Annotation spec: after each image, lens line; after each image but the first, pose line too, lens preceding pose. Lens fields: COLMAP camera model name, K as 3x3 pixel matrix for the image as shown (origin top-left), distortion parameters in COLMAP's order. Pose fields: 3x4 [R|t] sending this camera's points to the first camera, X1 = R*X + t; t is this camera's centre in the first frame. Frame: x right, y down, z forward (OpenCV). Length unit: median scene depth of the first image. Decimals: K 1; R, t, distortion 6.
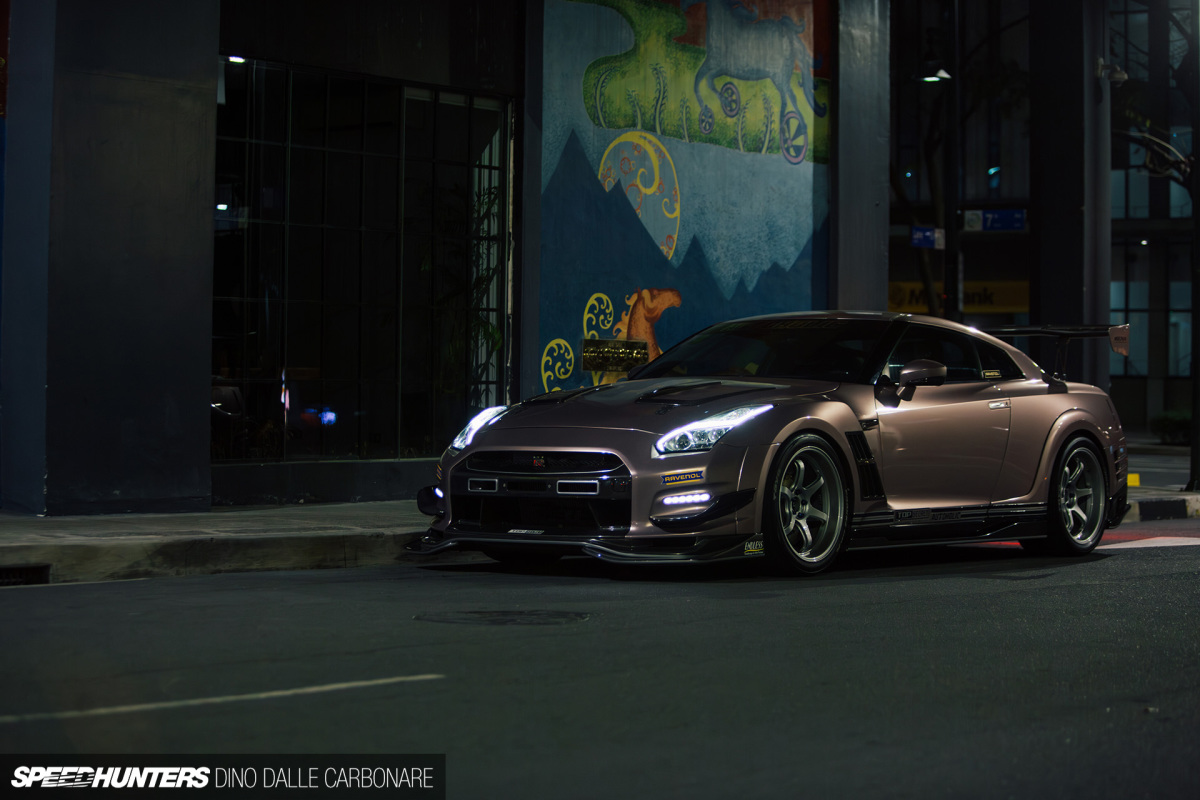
lens RADIAL K [[2449.4, 0, 595.9], [0, 2449.4, 402.1], [0, 0, 1]] dist [-0.292874, 0.000000]
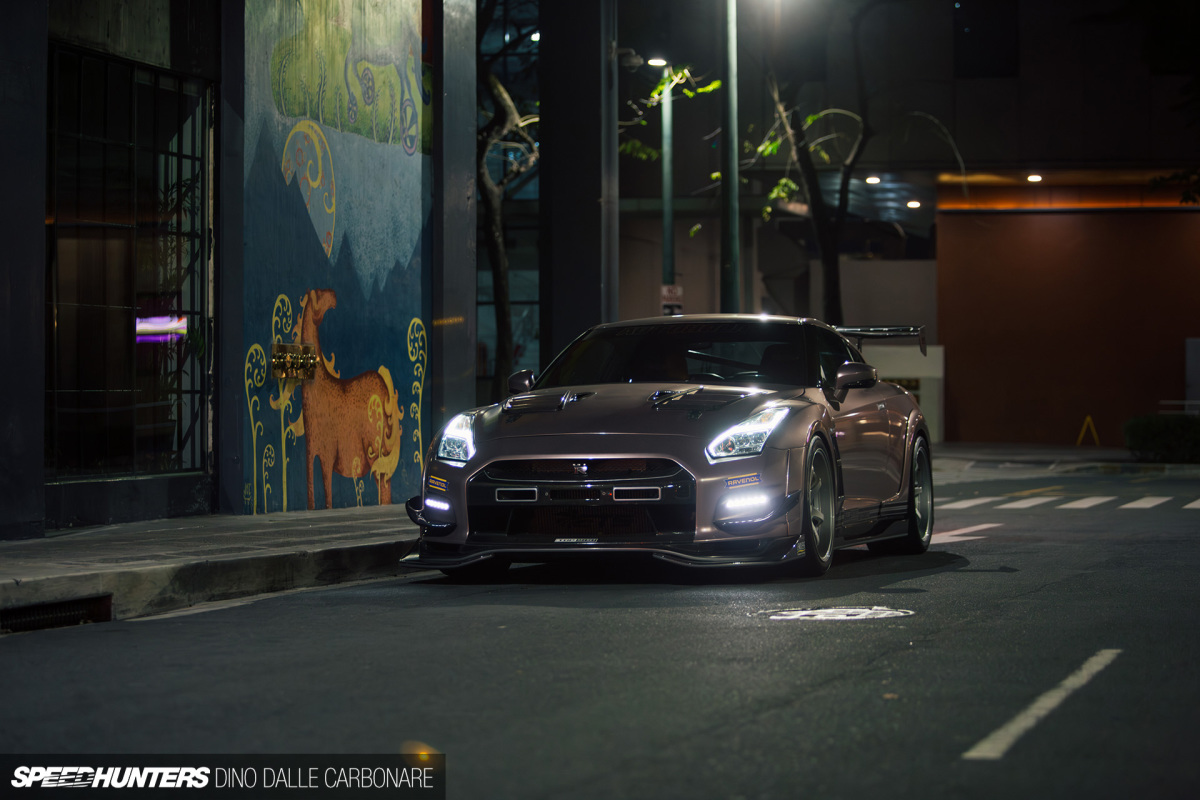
lens RADIAL K [[2861.1, 0, 599.4], [0, 2861.1, 404.7], [0, 0, 1]] dist [-0.174434, 0.000000]
pose [[0.925374, -0.014684, 0.378770, -0.302513], [0.015191, 0.999883, 0.001651, -0.002531], [-0.378750, 0.004226, 0.925489, -0.050555]]
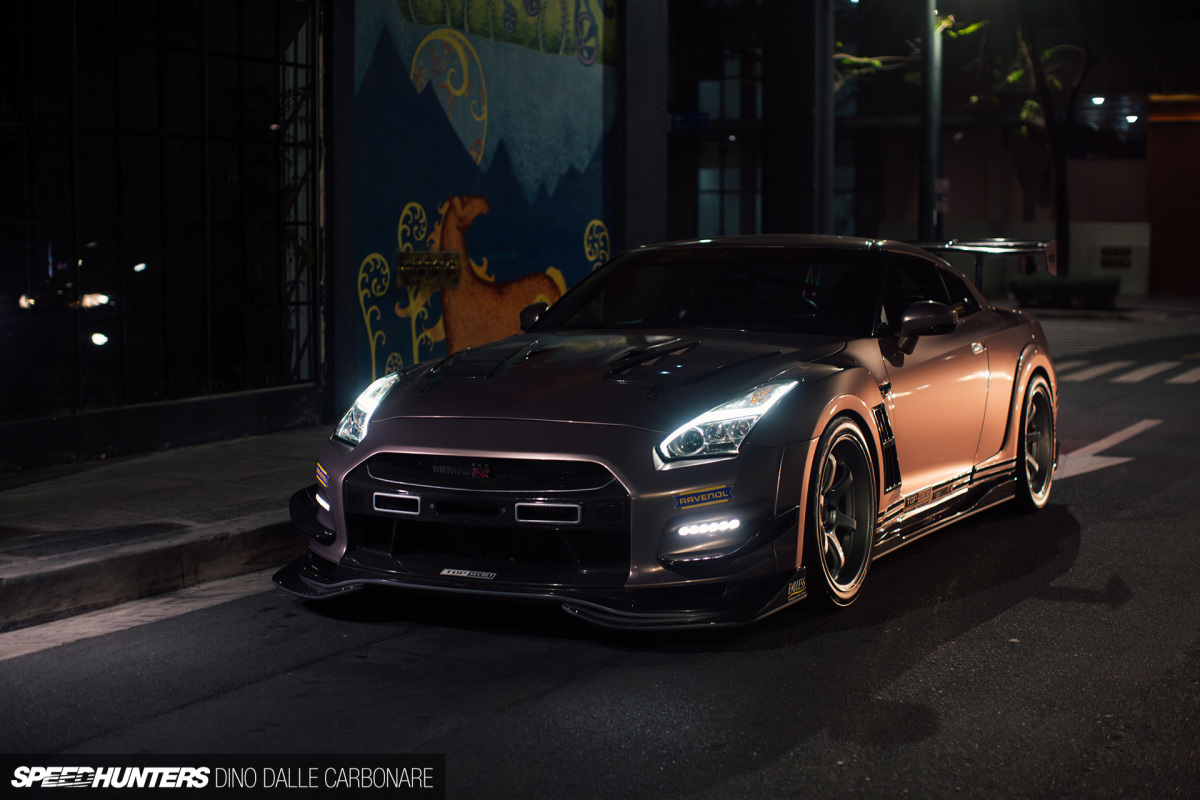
lens RADIAL K [[1736.9, 0, 588.5], [0, 1736.9, 378.2], [0, 0, 1]] dist [-0.101191, 0.000000]
pose [[0.983225, -0.026649, 0.180437, -0.054712], [0.013458, 0.997172, 0.073942, -0.025859], [-0.181897, -0.070274, 0.980803, 0.337079]]
